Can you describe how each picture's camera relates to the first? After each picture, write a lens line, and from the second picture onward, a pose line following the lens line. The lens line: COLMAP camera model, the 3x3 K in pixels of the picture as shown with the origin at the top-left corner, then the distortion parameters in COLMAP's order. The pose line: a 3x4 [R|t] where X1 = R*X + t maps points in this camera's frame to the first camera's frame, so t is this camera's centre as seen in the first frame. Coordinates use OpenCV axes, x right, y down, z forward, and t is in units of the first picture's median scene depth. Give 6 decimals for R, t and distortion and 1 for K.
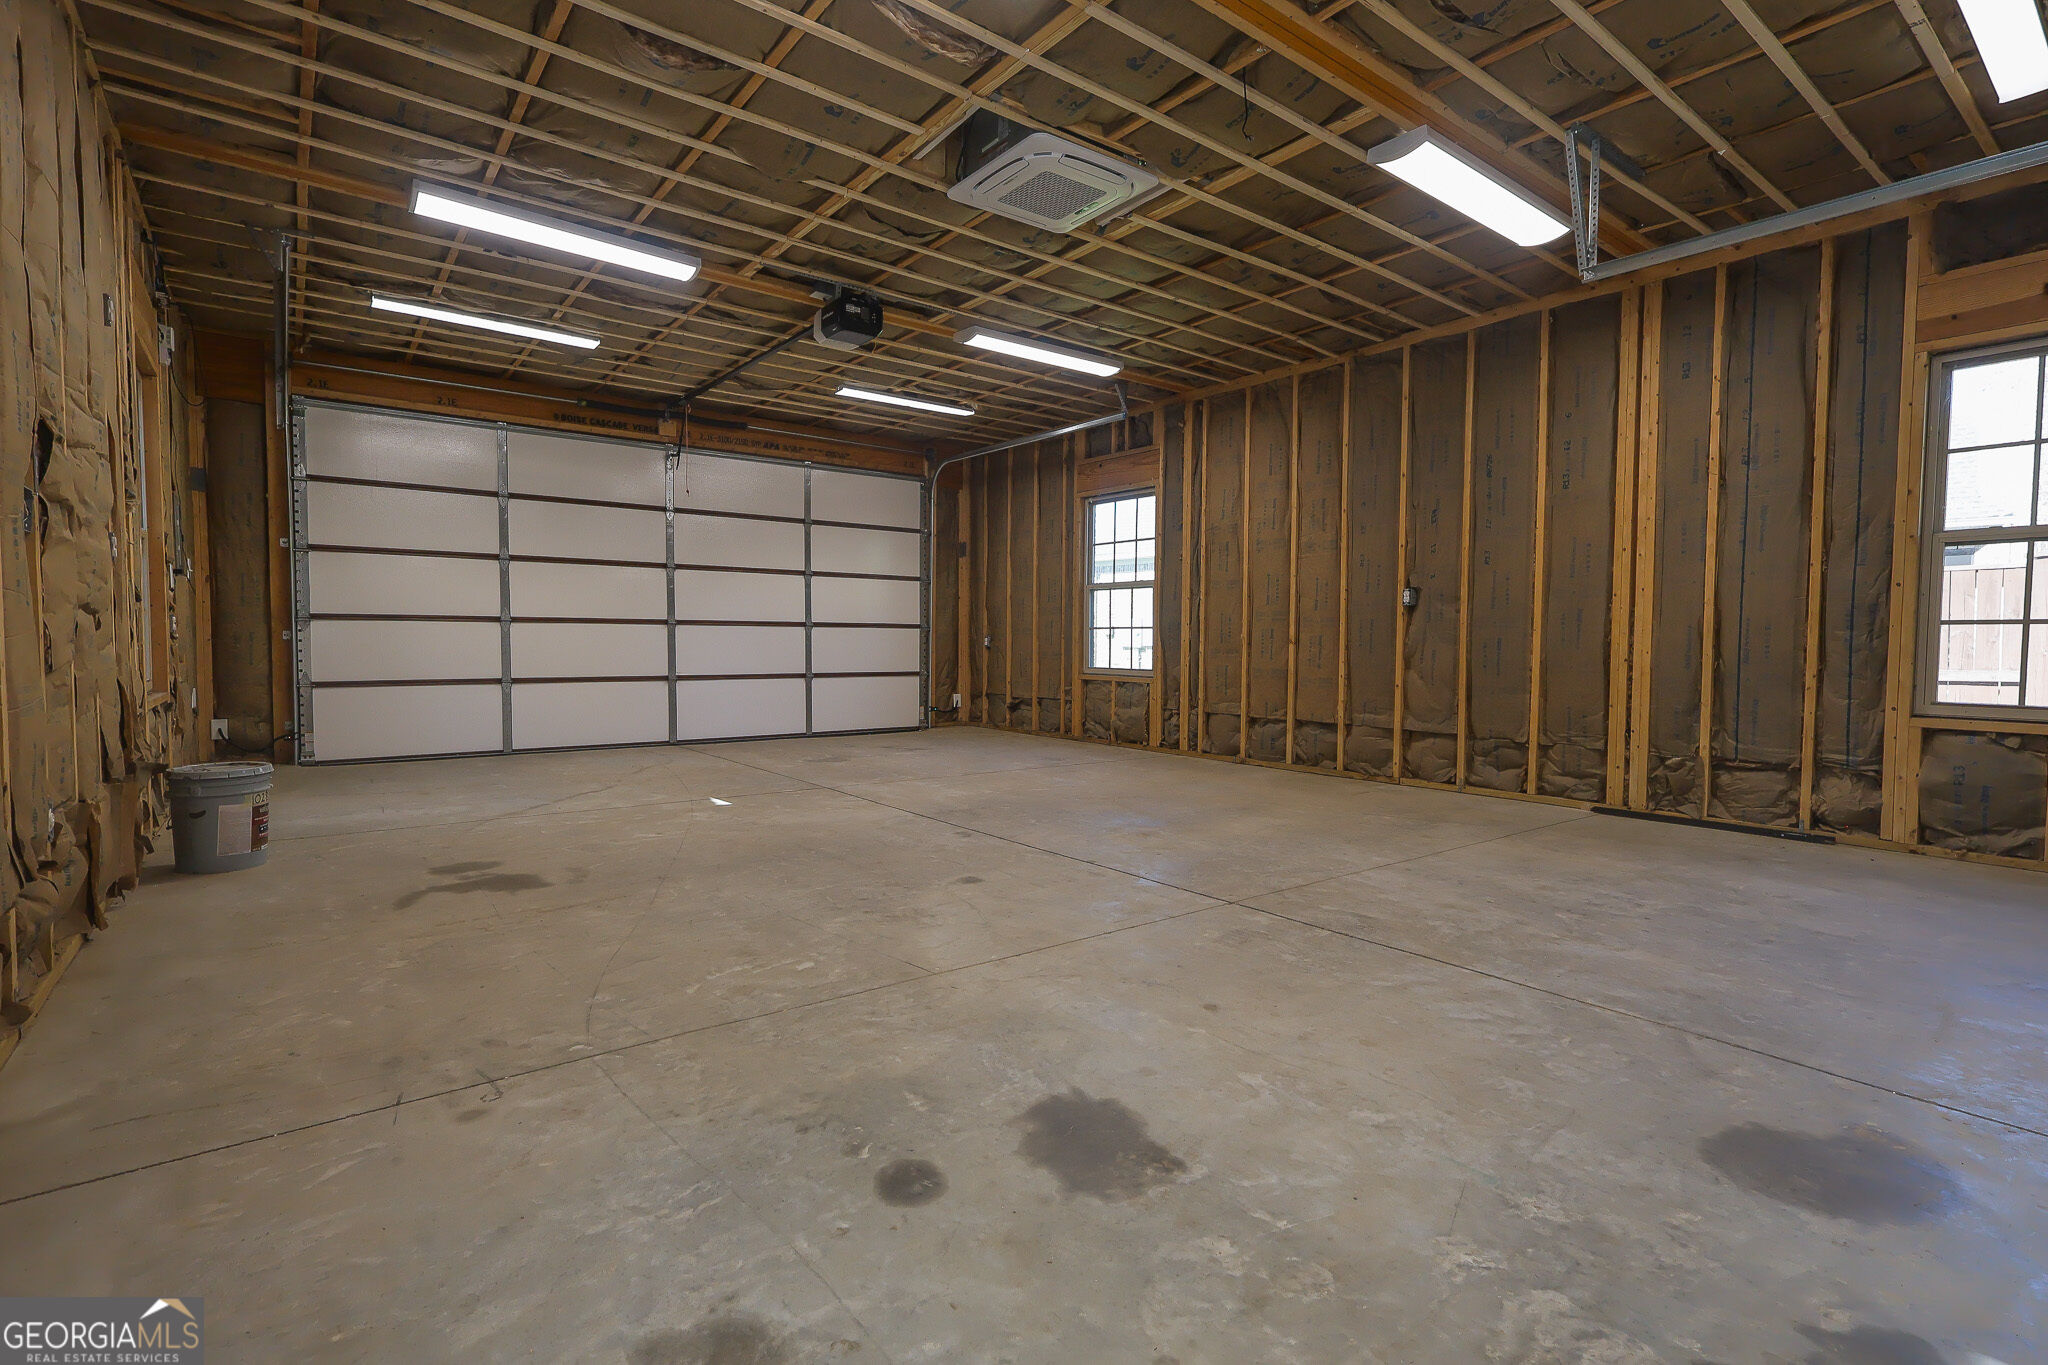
lens RADIAL K [[960.3, 0, 1027.7], [0, 960.3, 682.9], [0, 0, 1]] dist [0.001448, 0.001082]
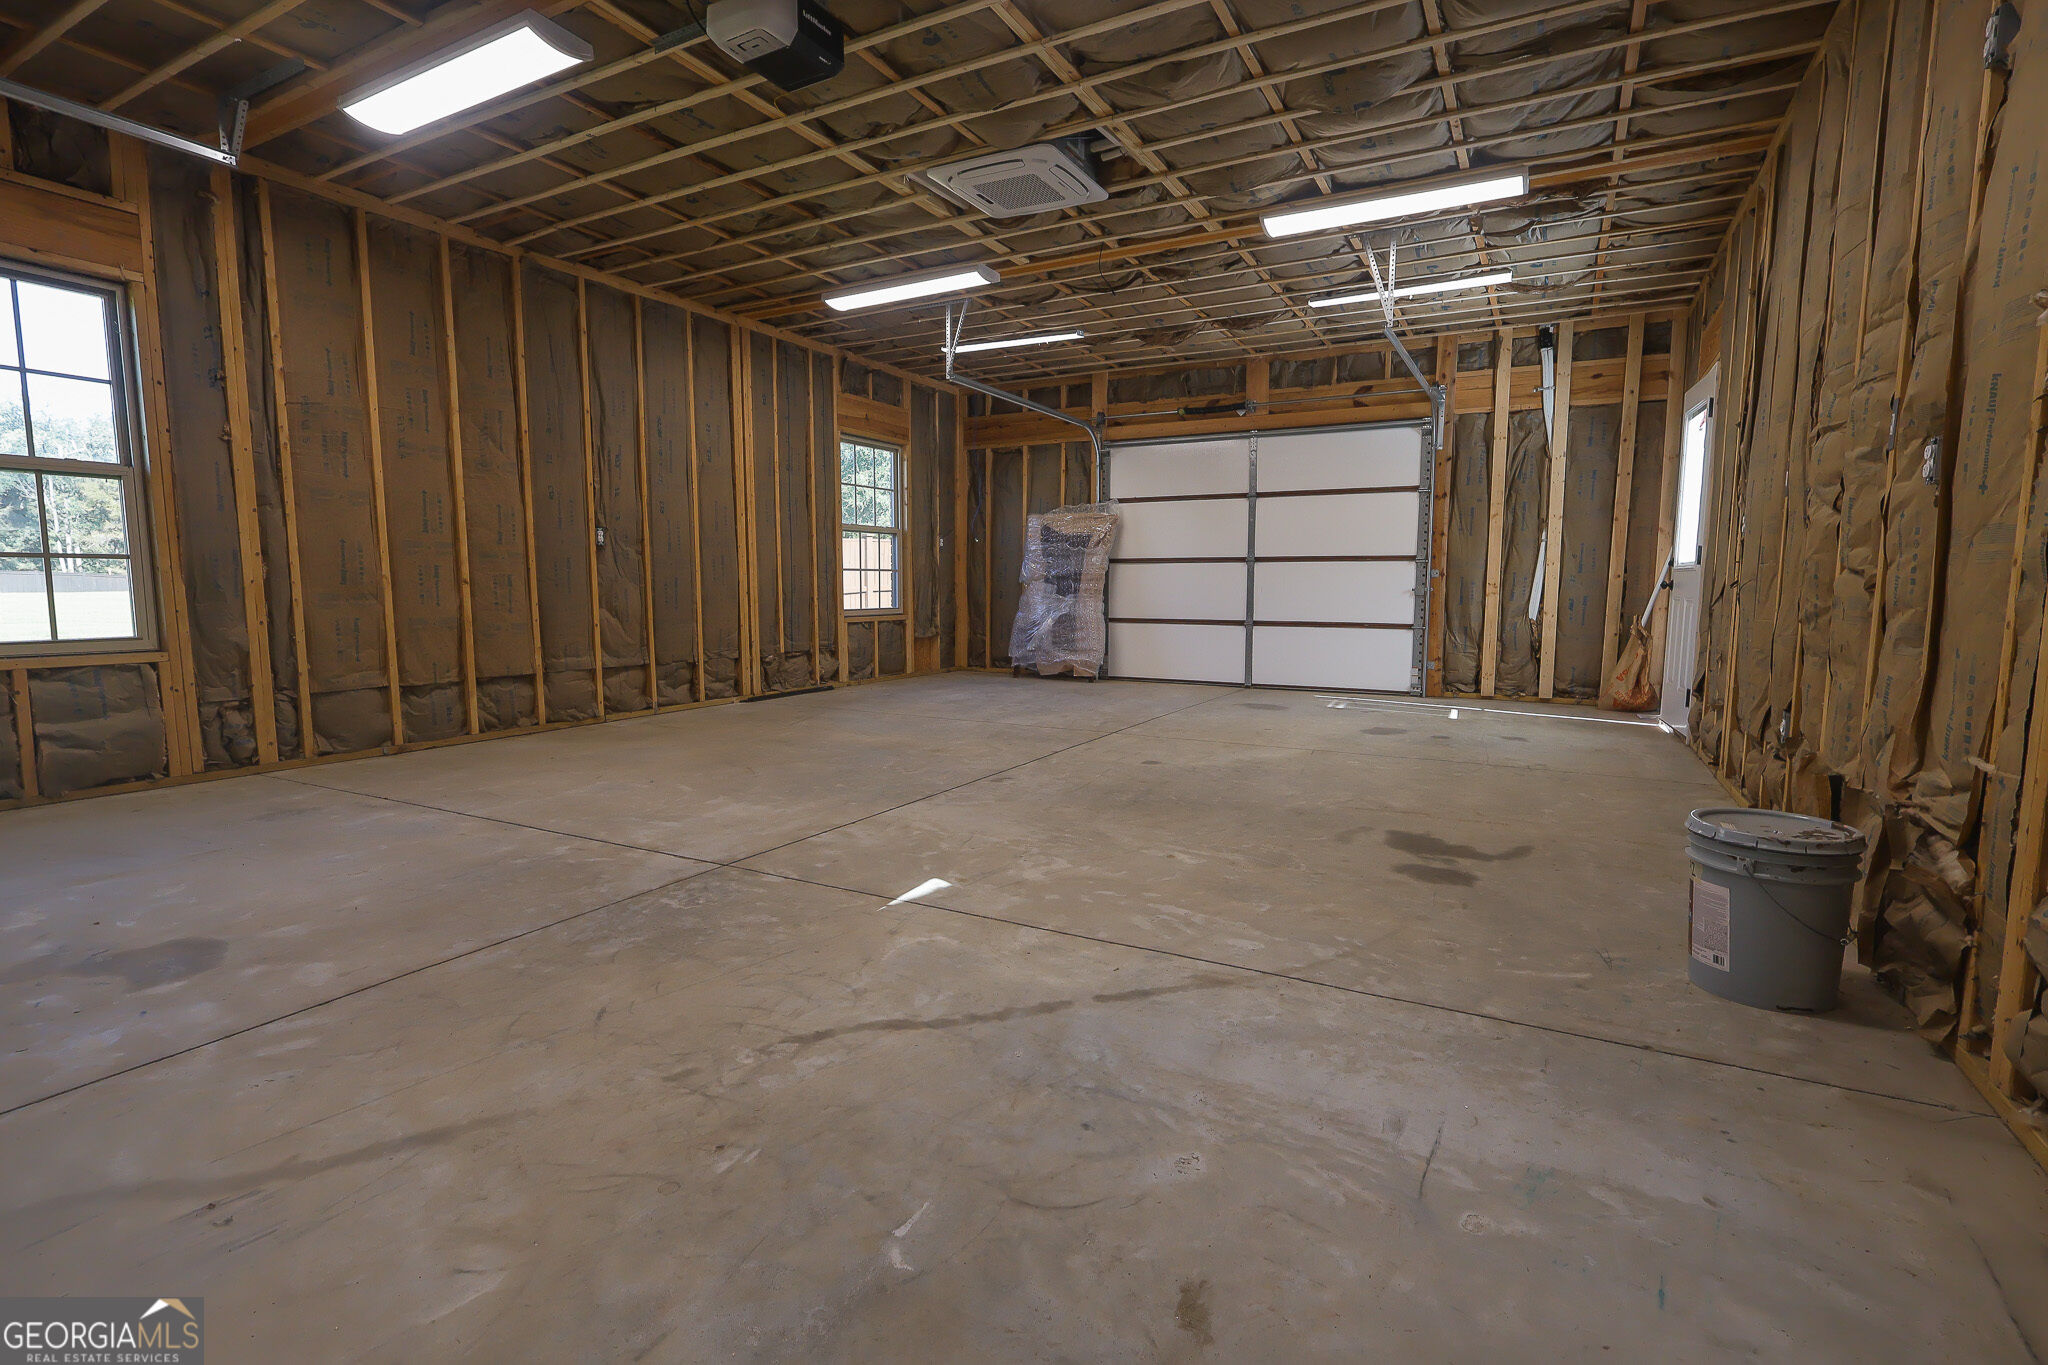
lens RADIAL K [[960.3, 0, 1026.1], [0, 960.3, 686.6], [0, 0, 1]] dist [0.001448, 0.001082]
pose [[-0.400204, -0.106819, 0.910179, -0.797925], [0.037511, 0.990442, 0.132732, -0.055783], [-0.915658, 0.087262, -0.392372, 1.105742]]
